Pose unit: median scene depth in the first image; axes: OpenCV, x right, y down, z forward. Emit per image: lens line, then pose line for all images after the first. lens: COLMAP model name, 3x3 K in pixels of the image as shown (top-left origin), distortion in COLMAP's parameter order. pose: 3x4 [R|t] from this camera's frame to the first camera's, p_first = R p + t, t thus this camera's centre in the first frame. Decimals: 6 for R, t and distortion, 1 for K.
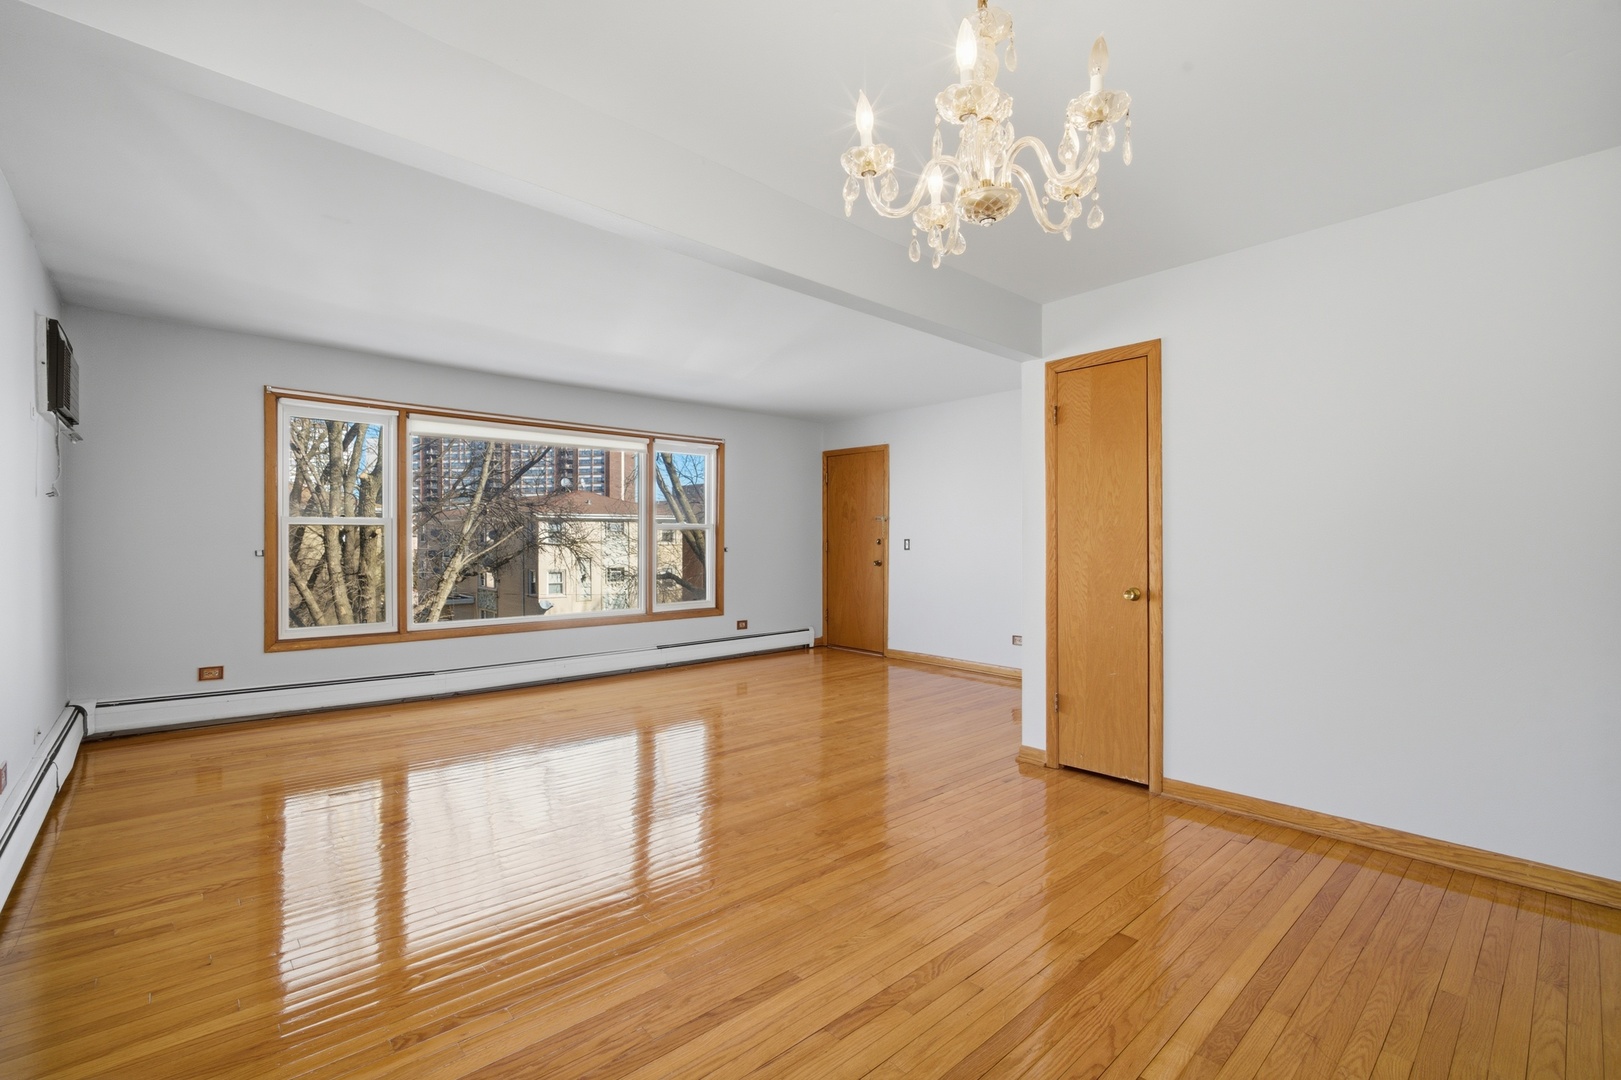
lens RADIAL K [[704.0, 0, 809.1], [0, 704.0, 548.9], [0, 0, 1]] dist [-0.004548, 0.000096]
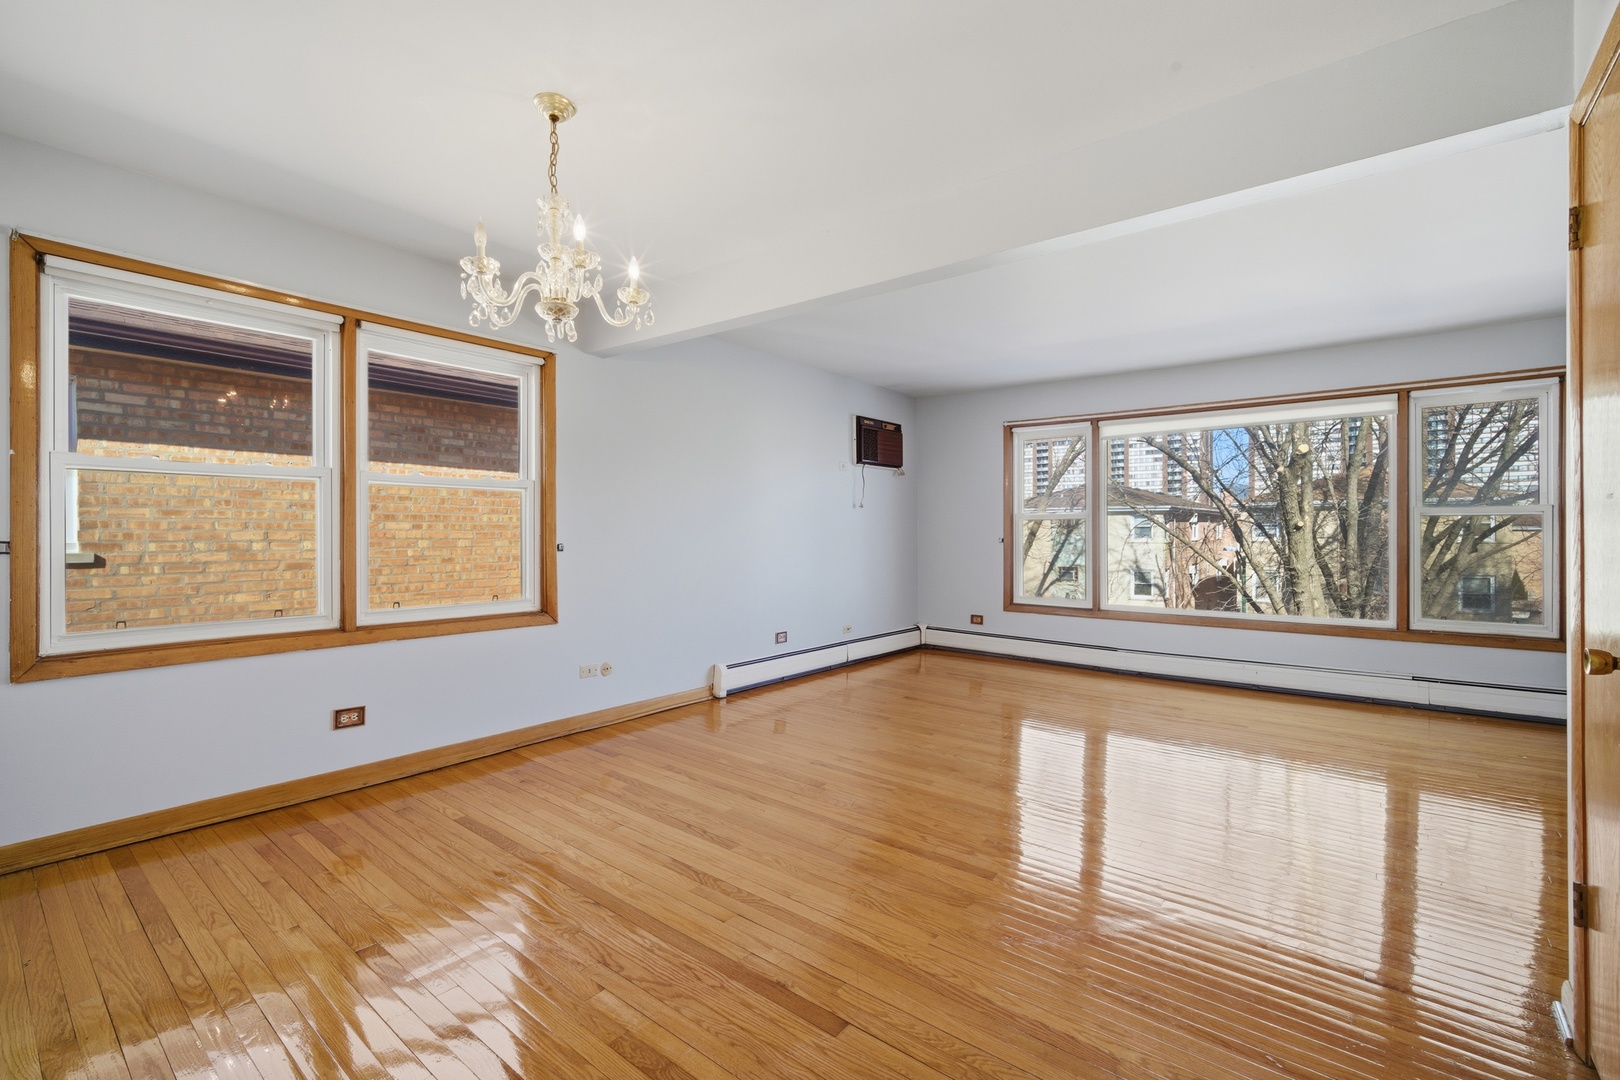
lens RADIAL K [[703.5, 0, 809.1], [0, 703.5, 533.3], [0, 0, 1]] dist [-0.004548, 0.000096]
pose [[0.158999, -0.003336, -0.987273, 0.525107], [-0.012101, 0.999913, -0.005328, 0.003734], [0.987205, 0.012794, 0.158945, 0.360812]]
